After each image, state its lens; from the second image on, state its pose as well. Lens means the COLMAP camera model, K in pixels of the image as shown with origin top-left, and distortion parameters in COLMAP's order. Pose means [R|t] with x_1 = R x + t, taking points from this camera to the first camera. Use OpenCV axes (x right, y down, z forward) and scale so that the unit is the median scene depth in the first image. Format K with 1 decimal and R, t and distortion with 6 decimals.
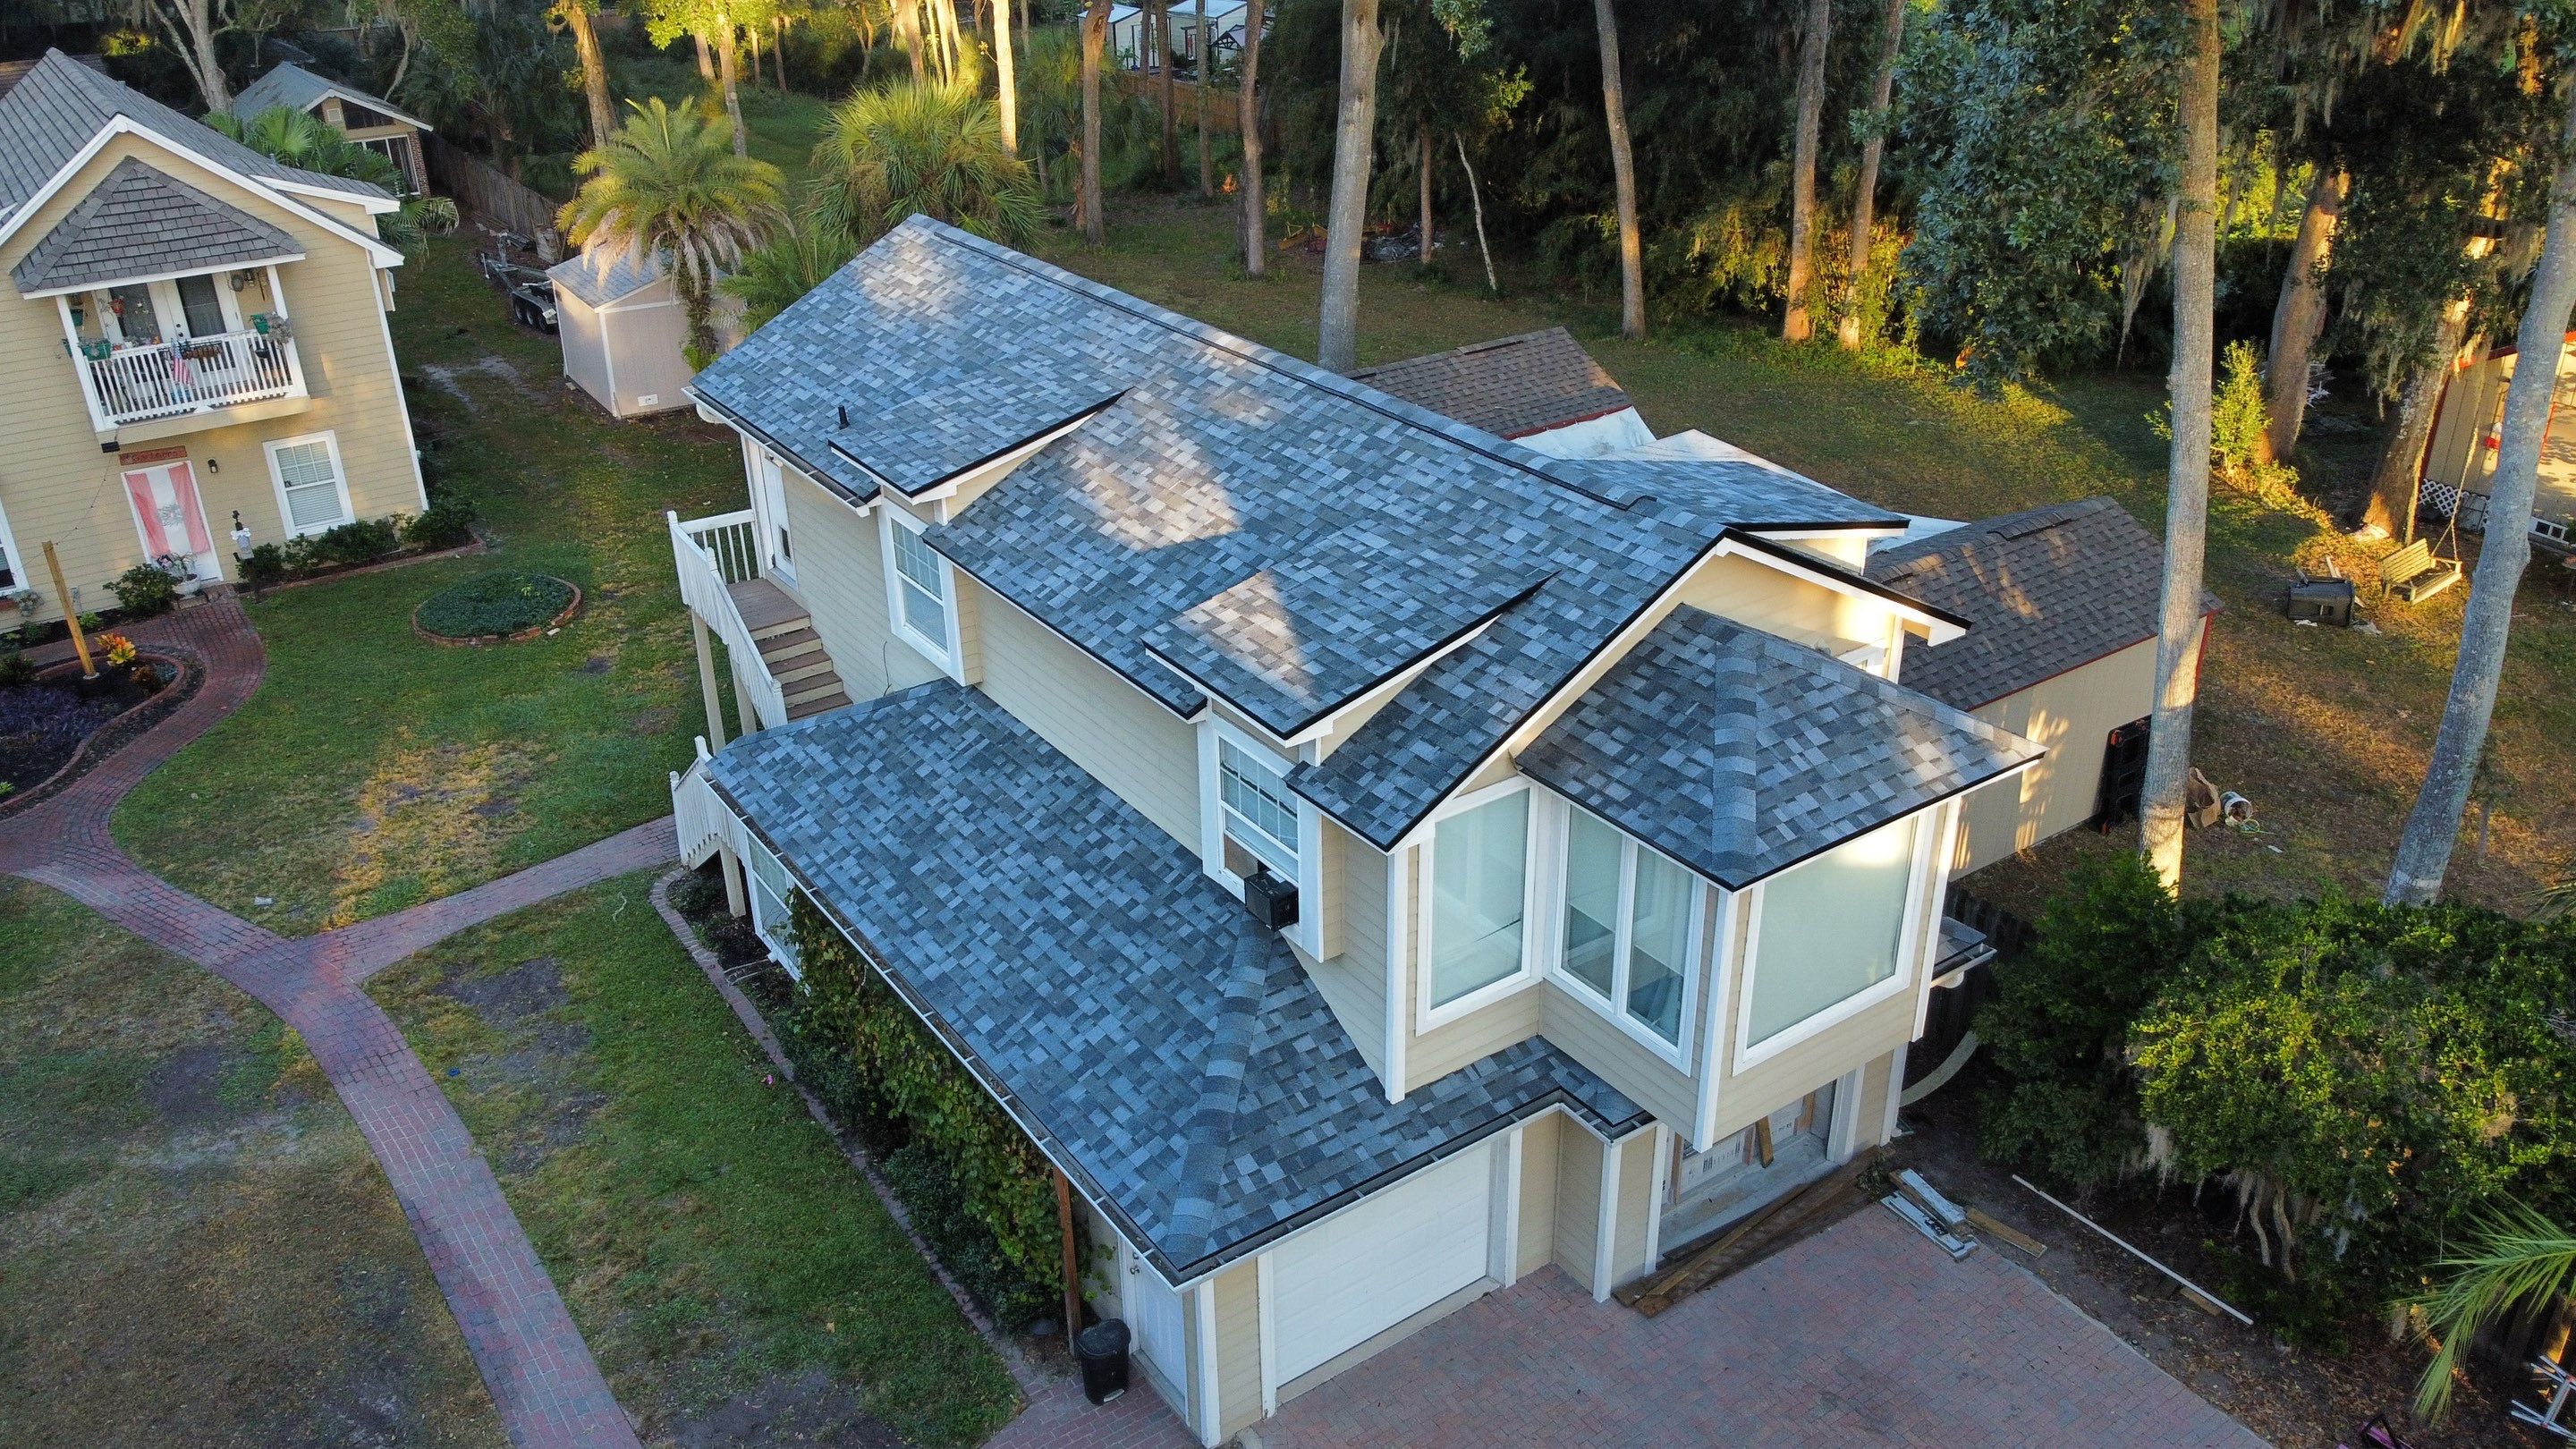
lens RADIAL K [[1958.3, 0, 1287.2], [0, 1958.3, 730.8], [0, 0, 1]] dist [-0.000107, -0.008113]
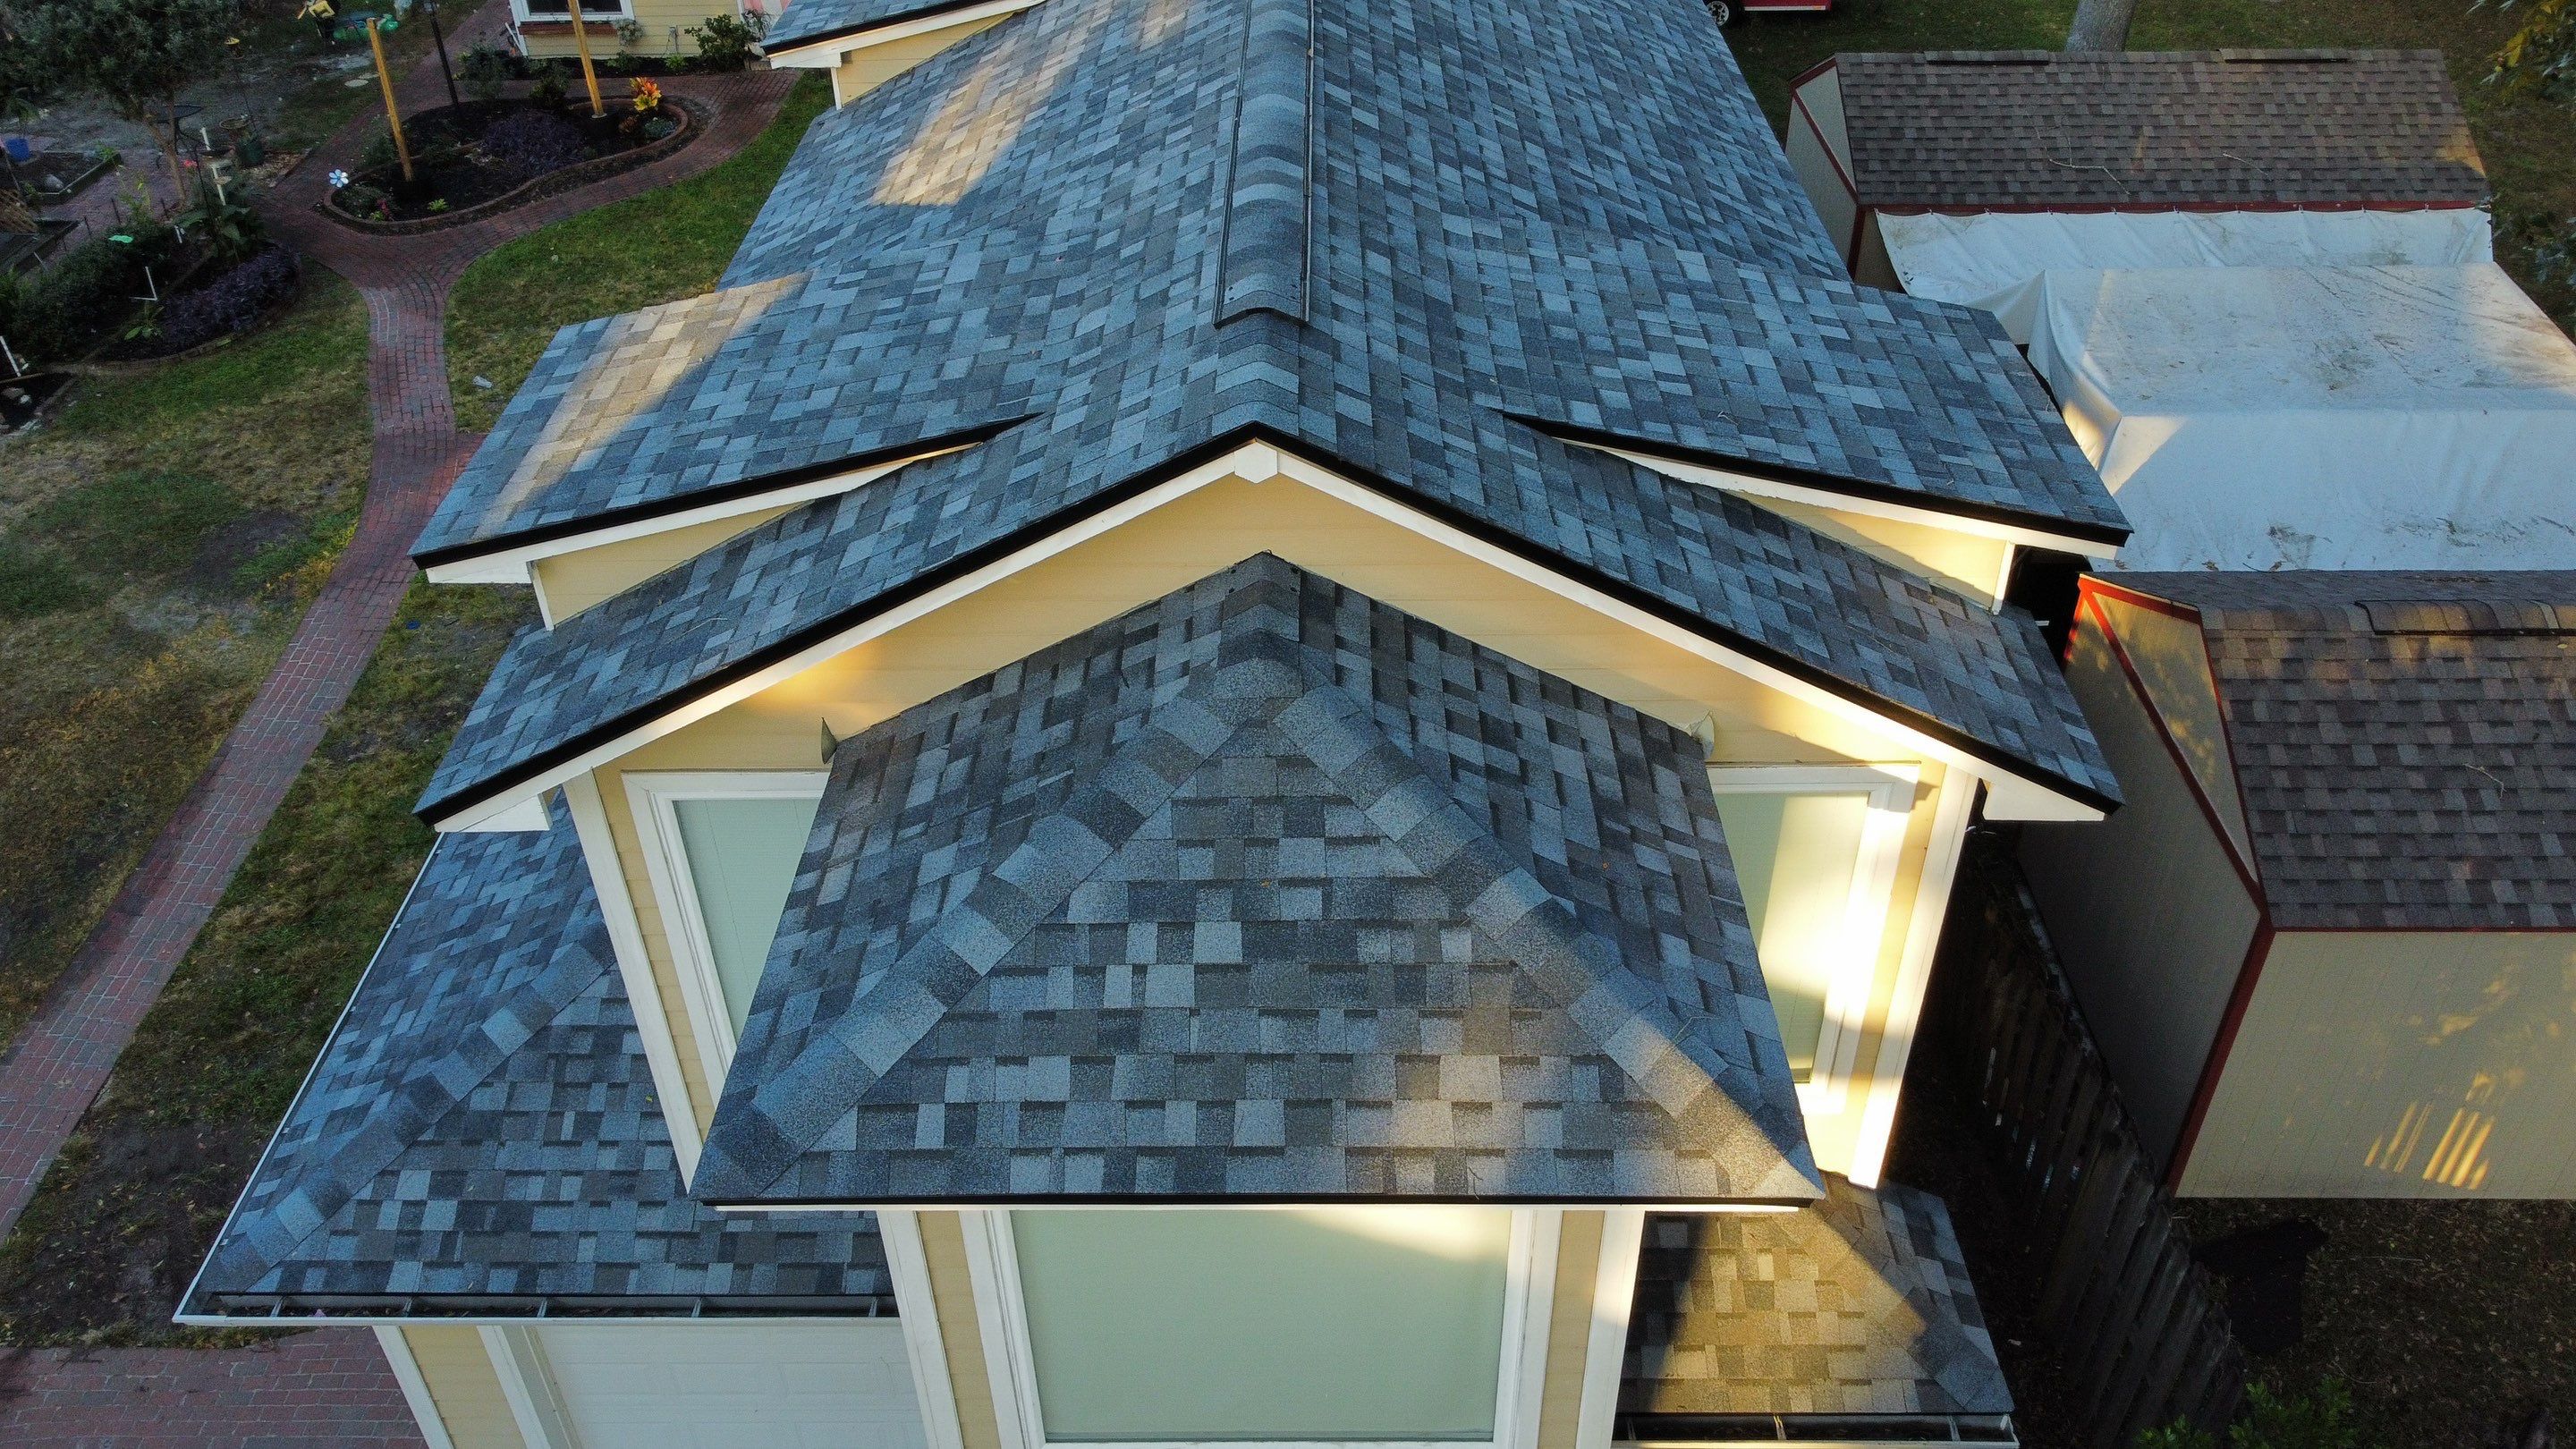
lens RADIAL K [[1958.3, 0, 1287.2], [0, 1958.3, 730.8], [0, 0, 1]] dist [-0.000107, -0.008113]
pose [[0.815820, 0.351730, -0.459046, 0.372008], [-0.261531, 0.932363, 0.249600, -0.122766], [0.515790, -0.083574, 0.852629, 0.510286]]
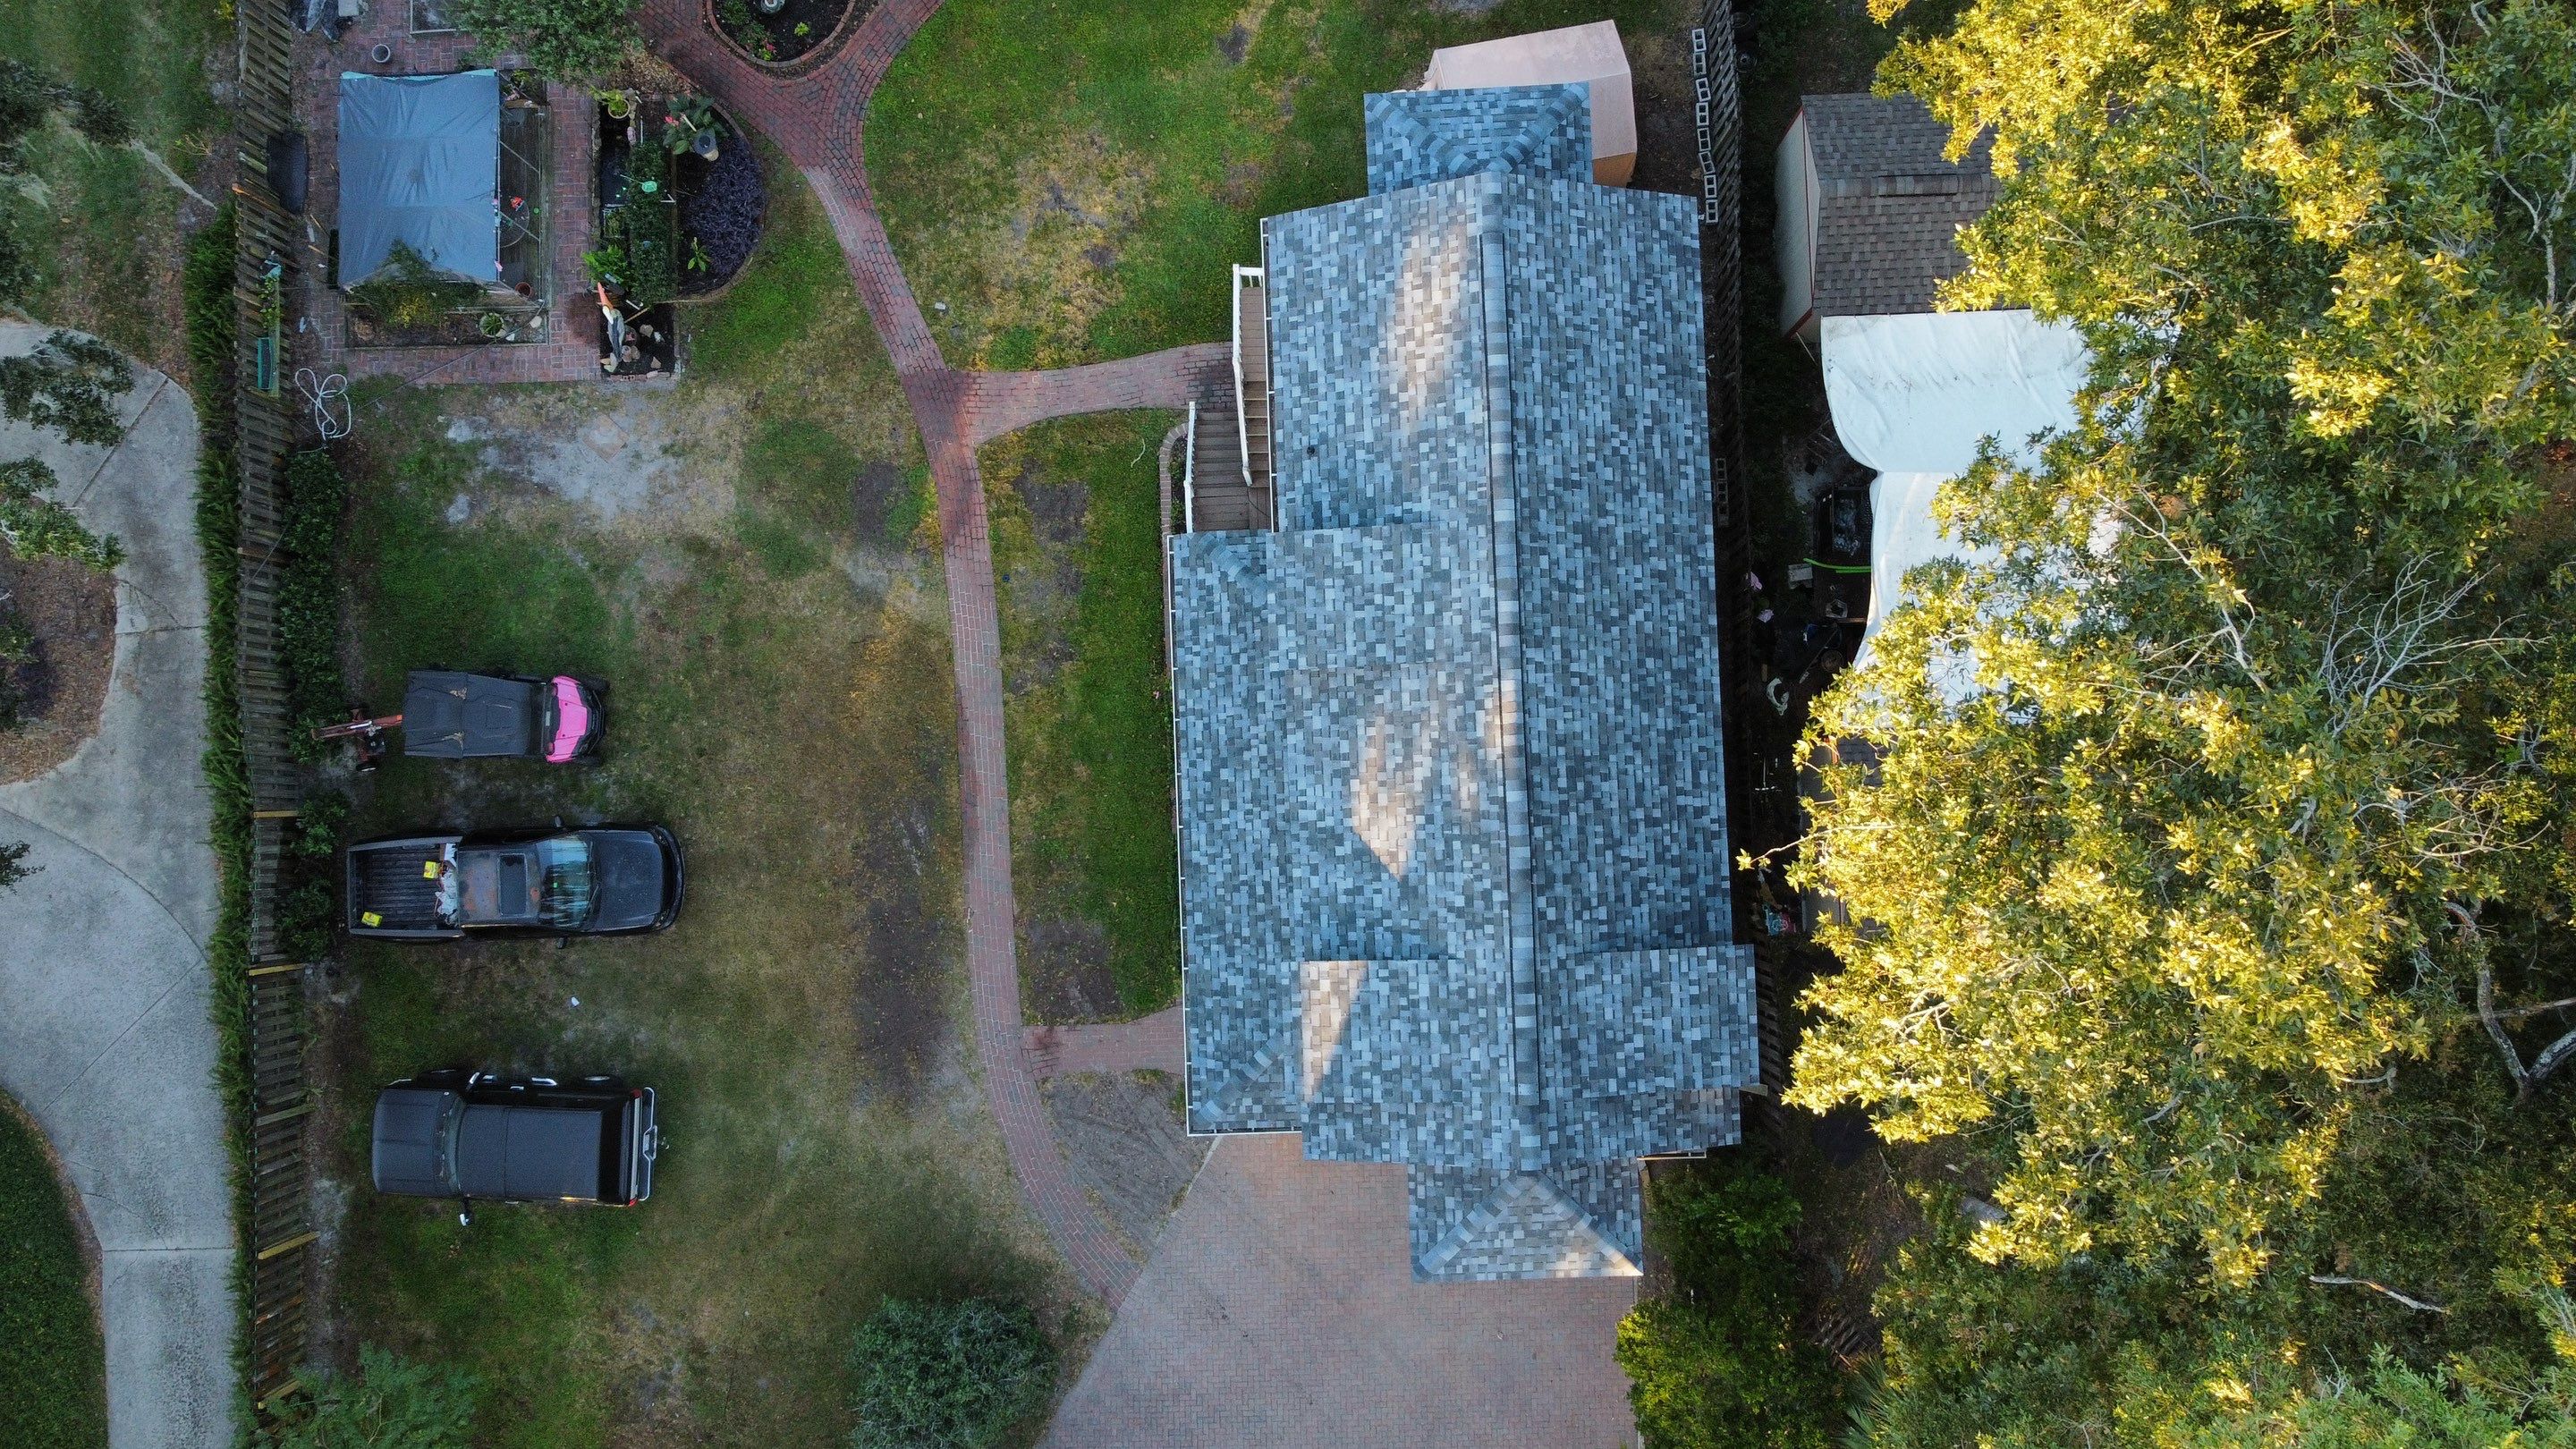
lens RADIAL K [[1958.3, 0, 1287.2], [0, 1958.3, 730.8], [0, 0, 1]] dist [-0.000107, -0.008113]
pose [[0.842097, 0.538637, -0.027260, -0.119233], [-0.232359, 0.407951, 0.882941, -1.522743], [0.486706, -0.737188, 0.468692, 0.262691]]
